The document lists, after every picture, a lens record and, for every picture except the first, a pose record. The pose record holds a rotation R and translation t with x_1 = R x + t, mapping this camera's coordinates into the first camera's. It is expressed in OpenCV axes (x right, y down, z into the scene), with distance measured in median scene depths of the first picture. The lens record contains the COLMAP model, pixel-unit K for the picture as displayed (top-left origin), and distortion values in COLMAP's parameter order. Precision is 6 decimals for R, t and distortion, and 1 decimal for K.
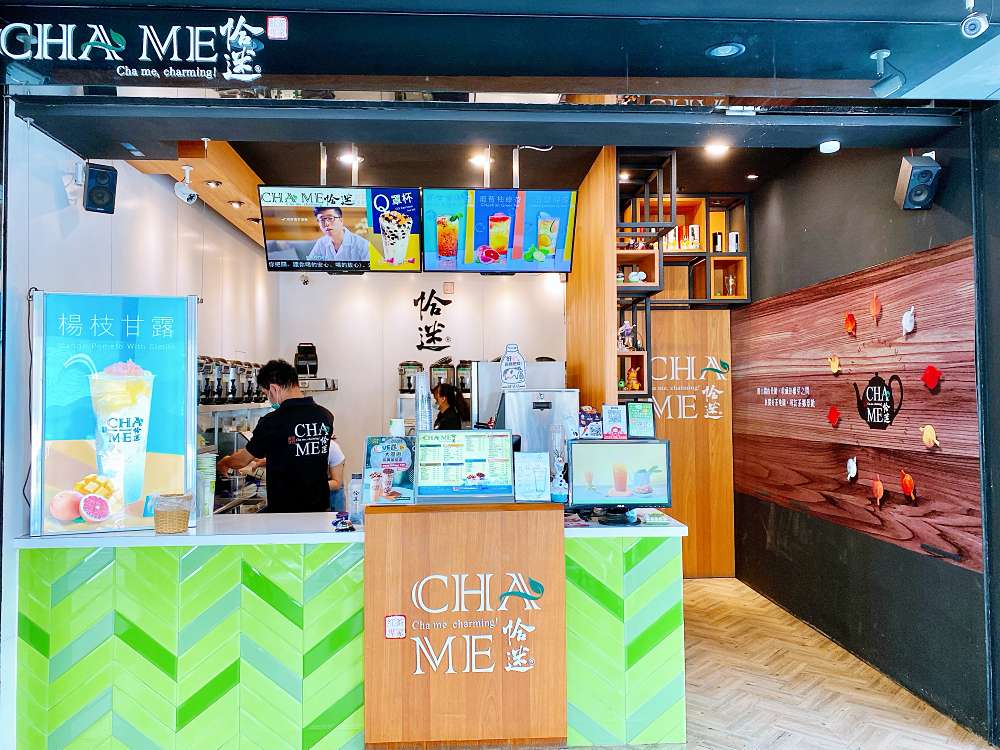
lens RADIAL K [[746.0, 0, 500.0], [0, 746.0, 375.0], [0, 0, 1]] dist [0.007543, 0.001540]
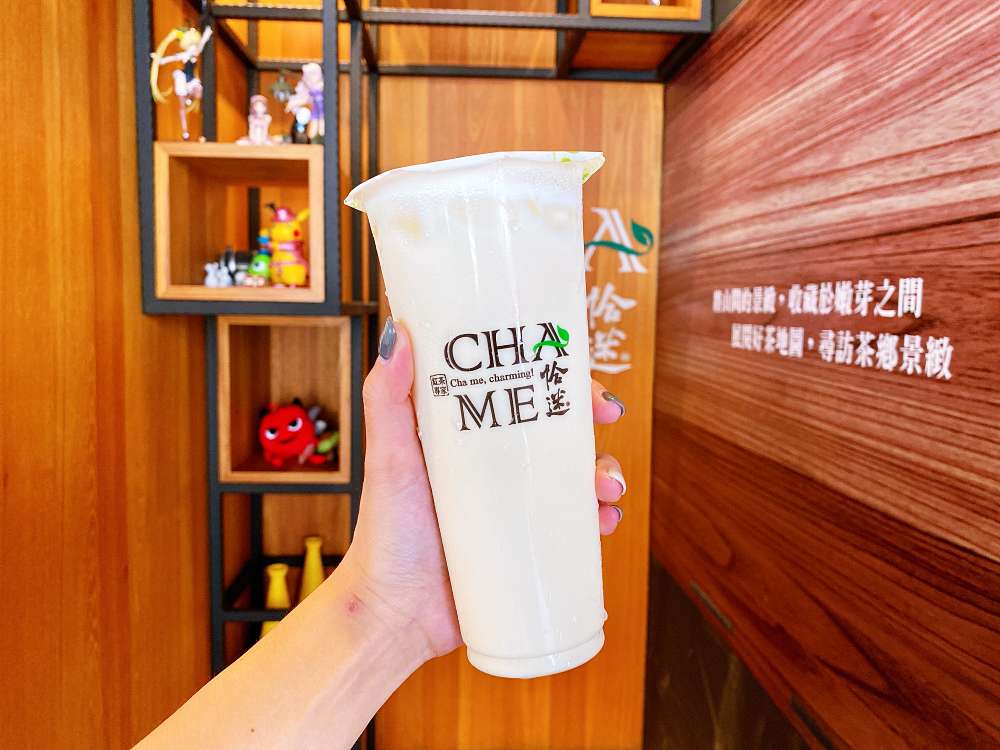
lens RADIAL K [[746.0, 0, 500.0], [0, 746.0, 375.0], [0, 0, 1]] dist [0.007543, 0.001540]
pose [[0.999781, 0.020510, 0.004060, 0.259331], [-0.020843, 0.993065, 0.115707, 0.018512], [-0.001659, -0.115766, 0.993275, 0.696452]]
